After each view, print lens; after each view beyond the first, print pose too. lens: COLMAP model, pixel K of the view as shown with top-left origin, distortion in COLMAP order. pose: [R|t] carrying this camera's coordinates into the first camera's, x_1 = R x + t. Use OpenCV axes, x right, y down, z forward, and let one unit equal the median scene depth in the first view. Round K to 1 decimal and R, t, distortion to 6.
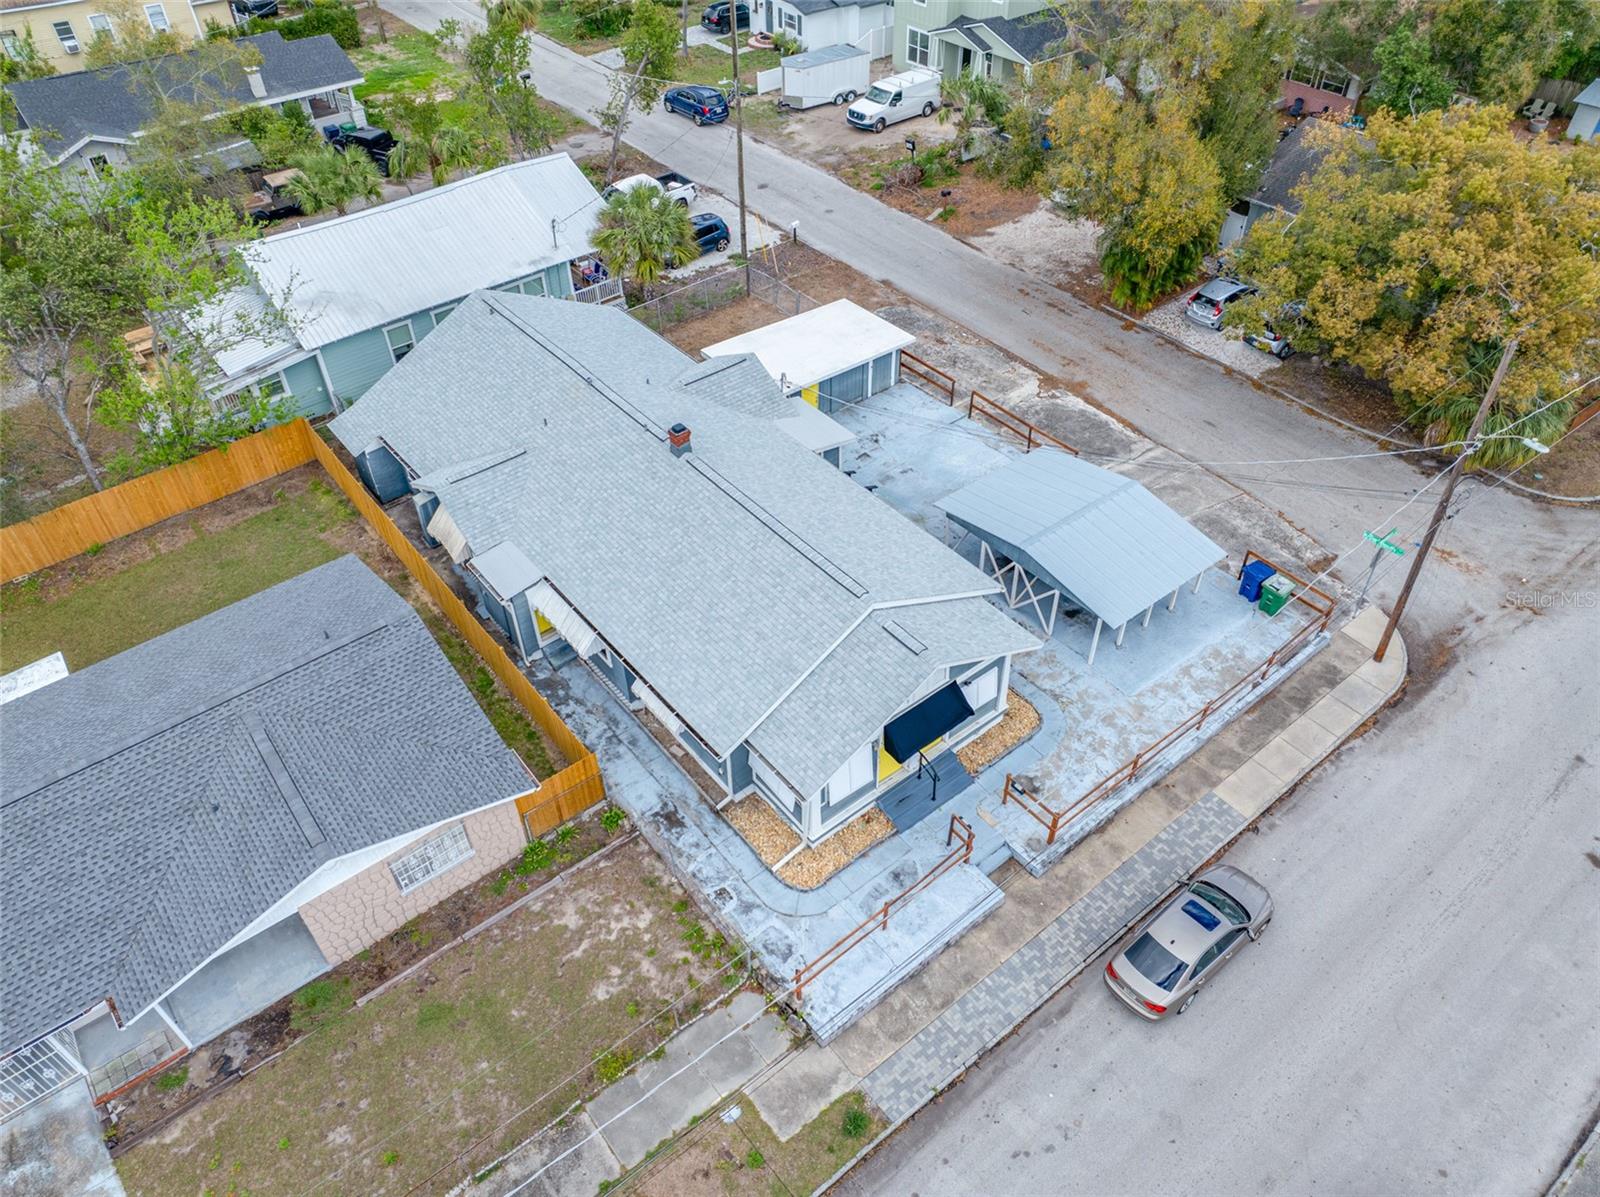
lens RADIAL K [[1126.5, 0, 804.8], [0, 1126.5, 599.2], [0, 0, 1]] dist [-0.002462, -0.014925]
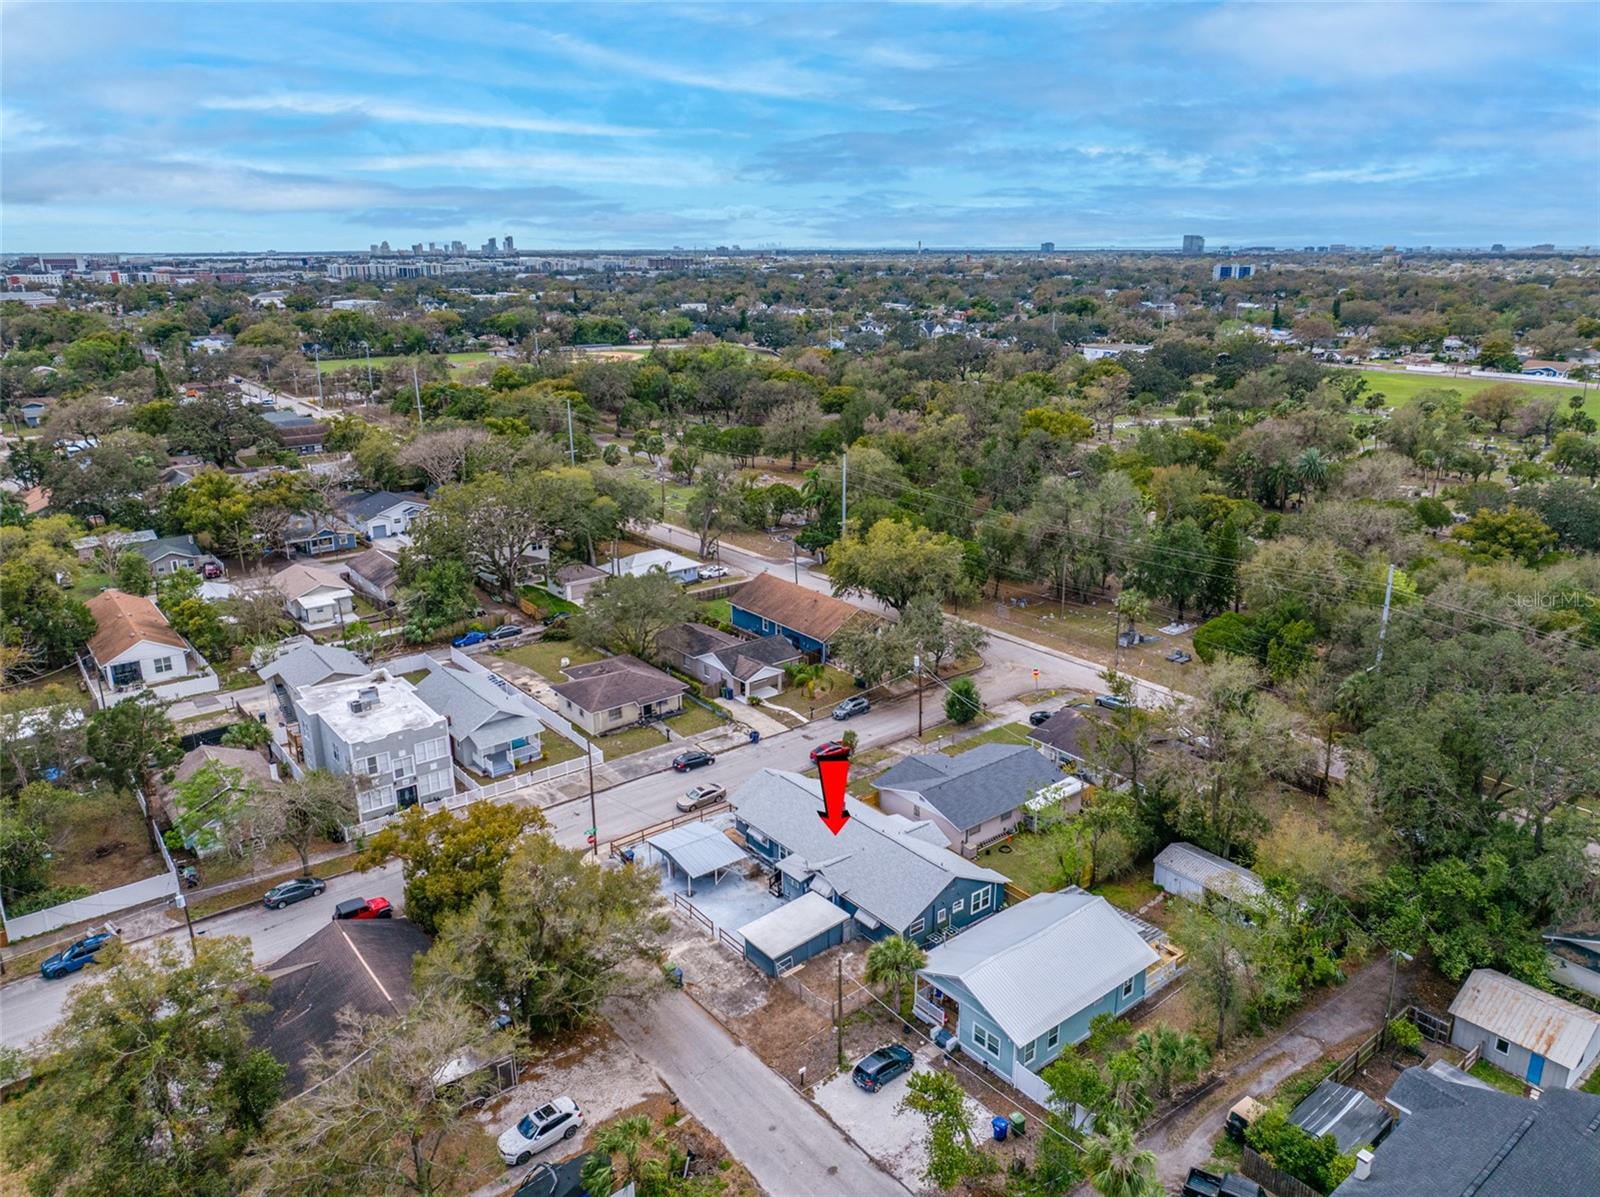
lens RADIAL K [[1126.5, 0, 804.8], [0, 1126.5, 599.2], [0, 0, 1]] dist [-0.002462, -0.014925]
pose [[-0.999830, 0.015135, 0.010559, -0.050219], [0.016659, 0.494032, 0.869284, -2.560190], [0.007940, 0.869312, -0.494200, 1.744814]]
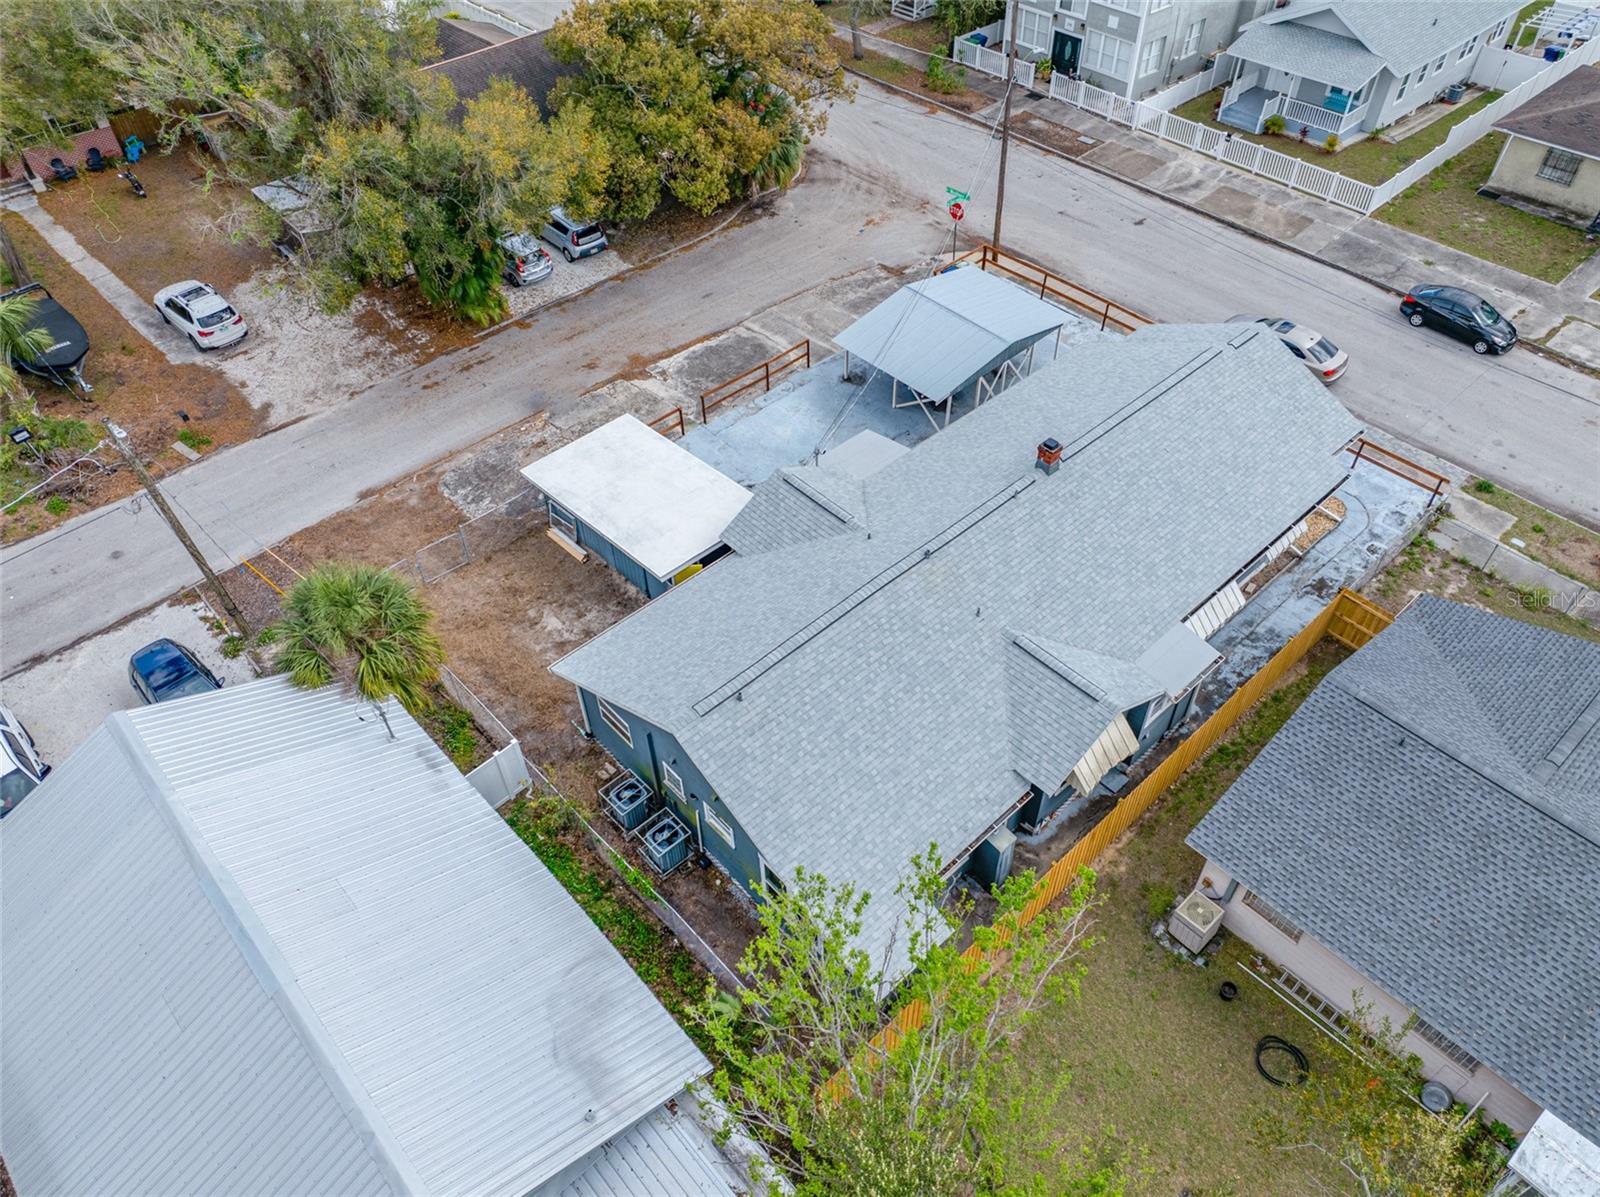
lens RADIAL K [[1126.5, 0, 804.8], [0, 1126.5, 599.2], [0, 0, 1]] dist [-0.002462, -0.014925]
pose [[-0.065907, -0.706679, 0.704458, -0.743423], [0.690413, 0.477414, 0.543512, -0.649349], [-0.720407, 0.522188, 0.456436, 0.704921]]
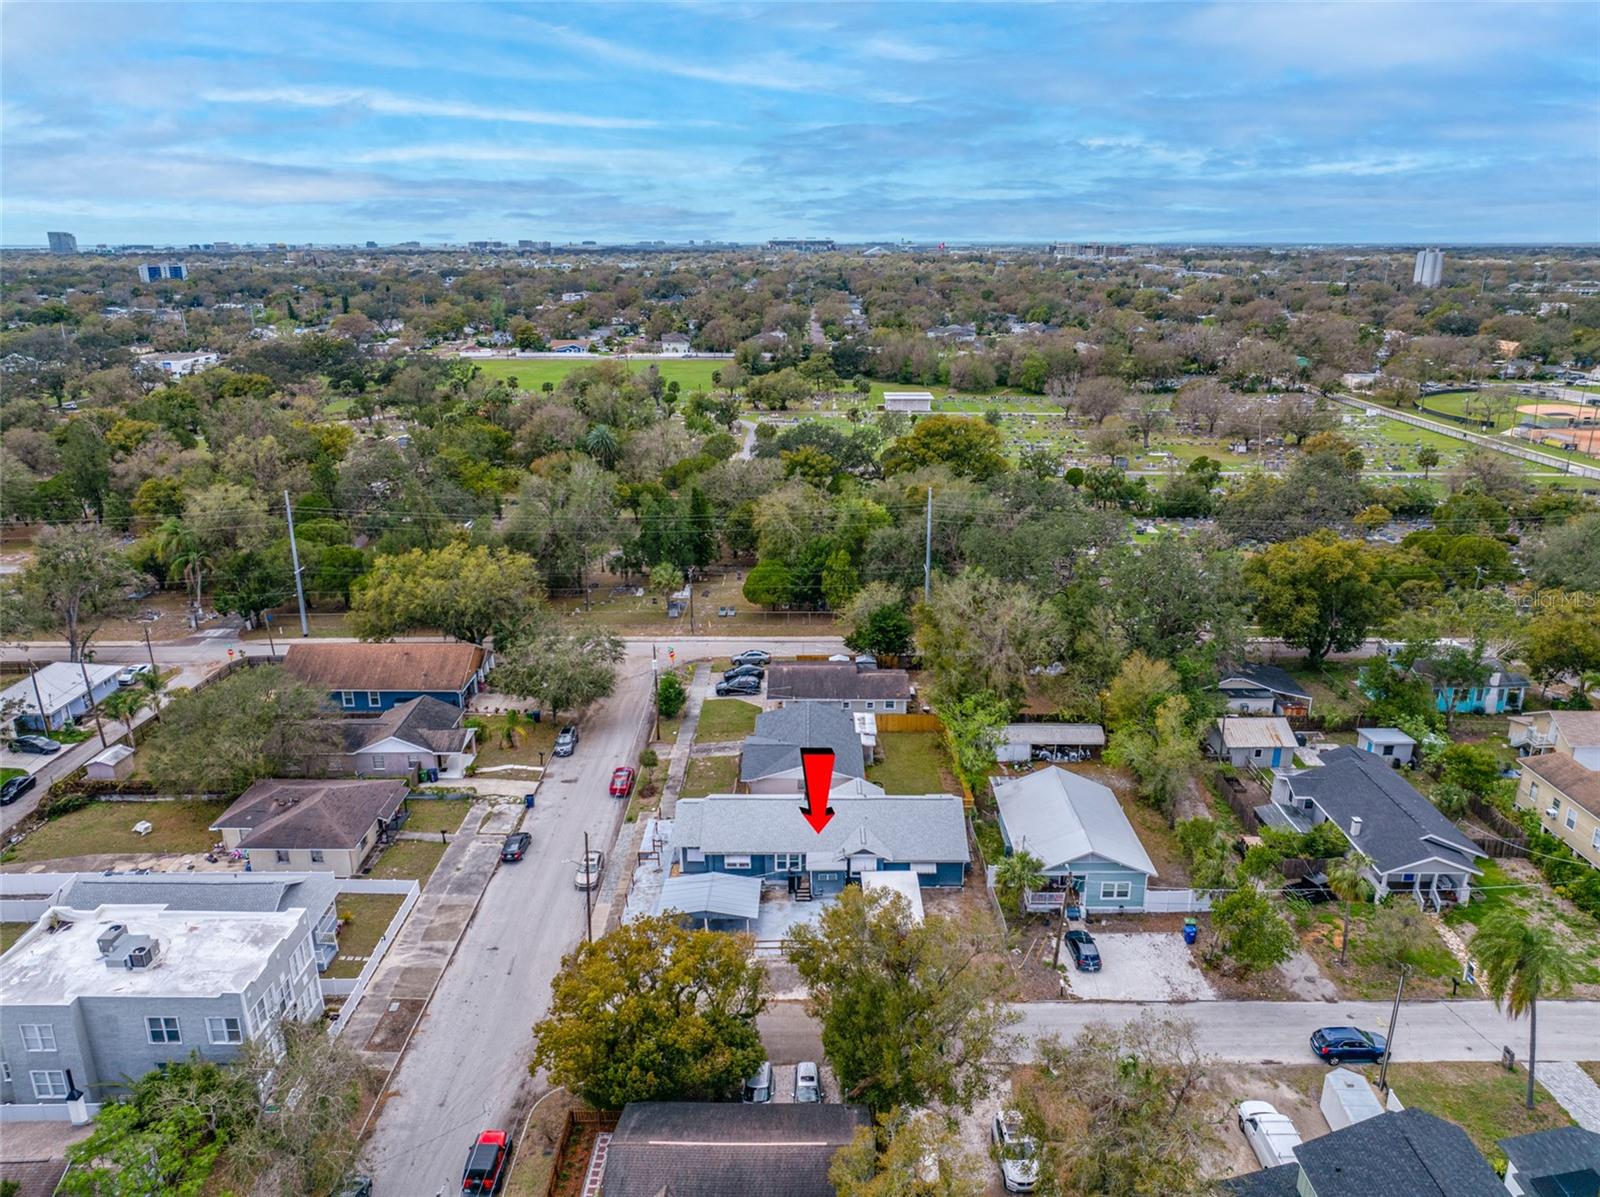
lens RADIAL K [[1126.5, 0, 804.8], [0, 1126.5, 599.2], [0, 0, 1]] dist [-0.002462, -0.014925]
pose [[-0.630528, 0.250195, -0.734736, 1.679433], [-0.521117, 0.565077, 0.639629, -2.018739], [0.575214, 0.786187, -0.225916, 1.124632]]
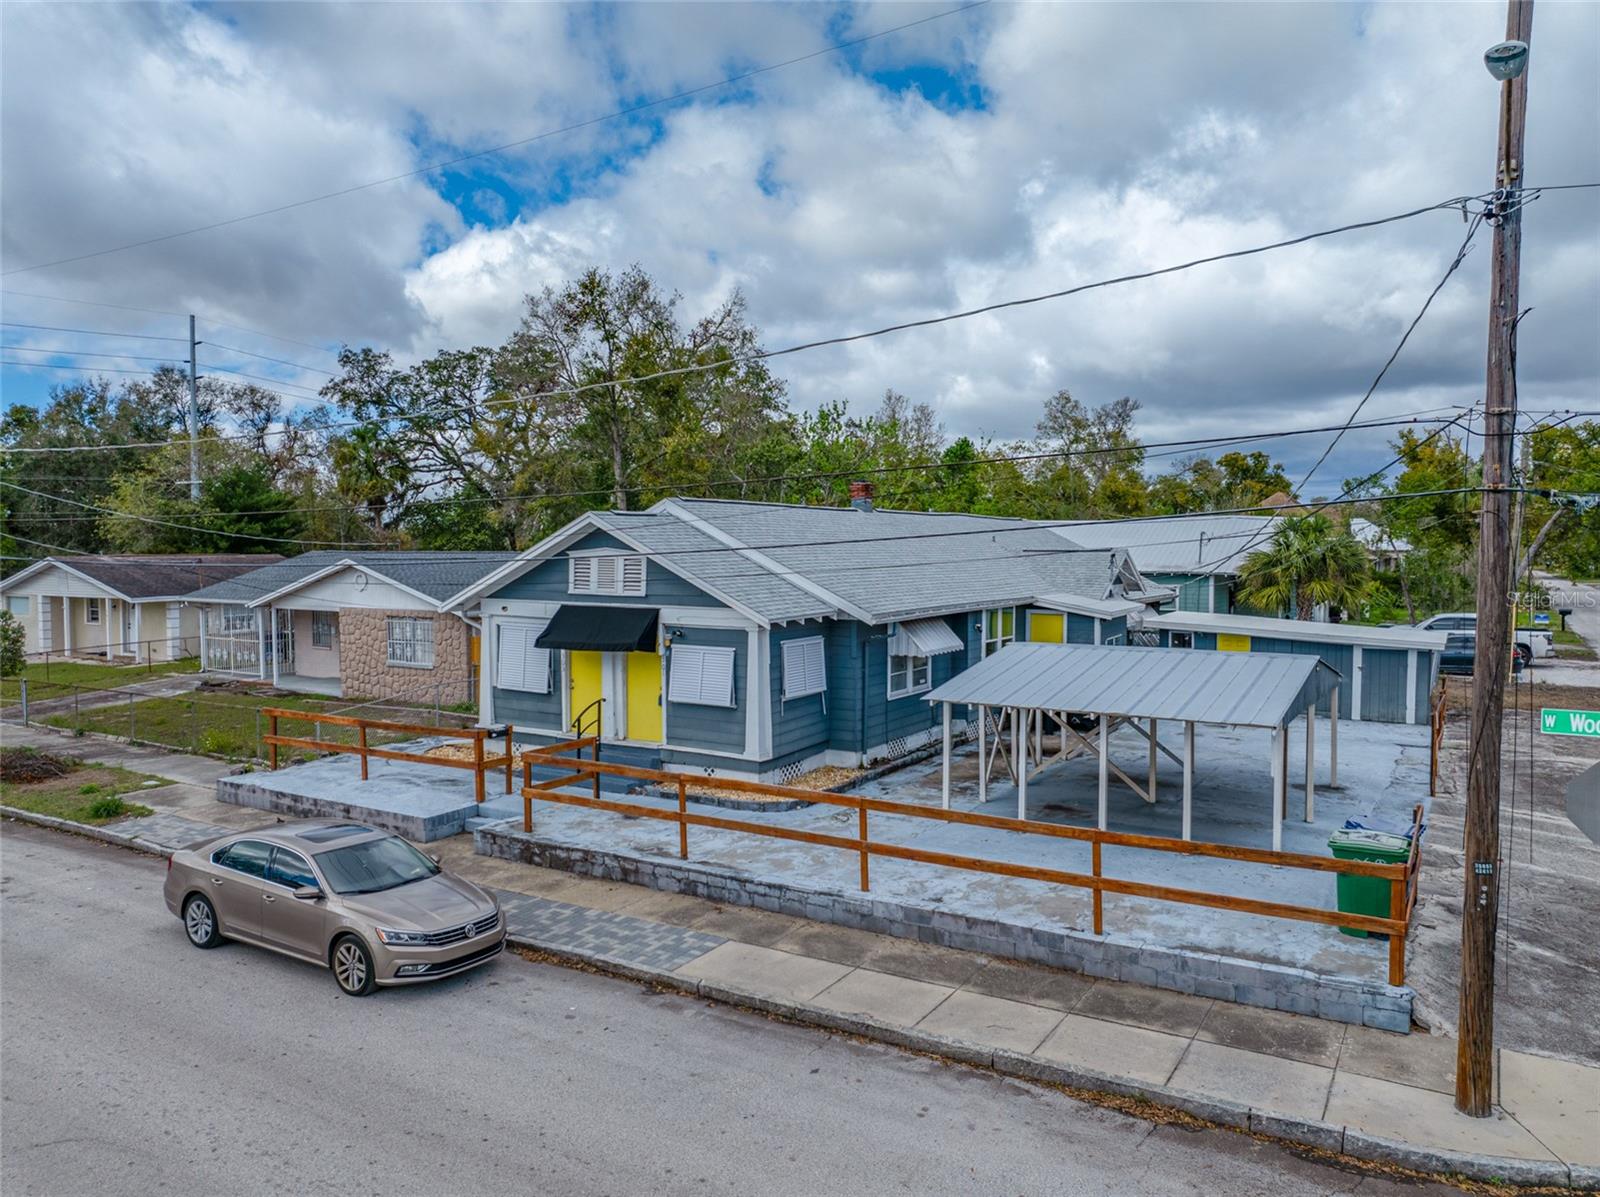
lens RADIAL K [[1127.7, 0, 806.2], [0, 1127.7, 597.5], [0, 0, 1]] dist [-0.023124, 0.020411]
pose [[0.344638, 0.058398, -0.936918, 0.673347], [-0.641780, 0.743040, -0.189760, 0.114077], [0.685086, 0.666694, 0.293558, 0.674864]]
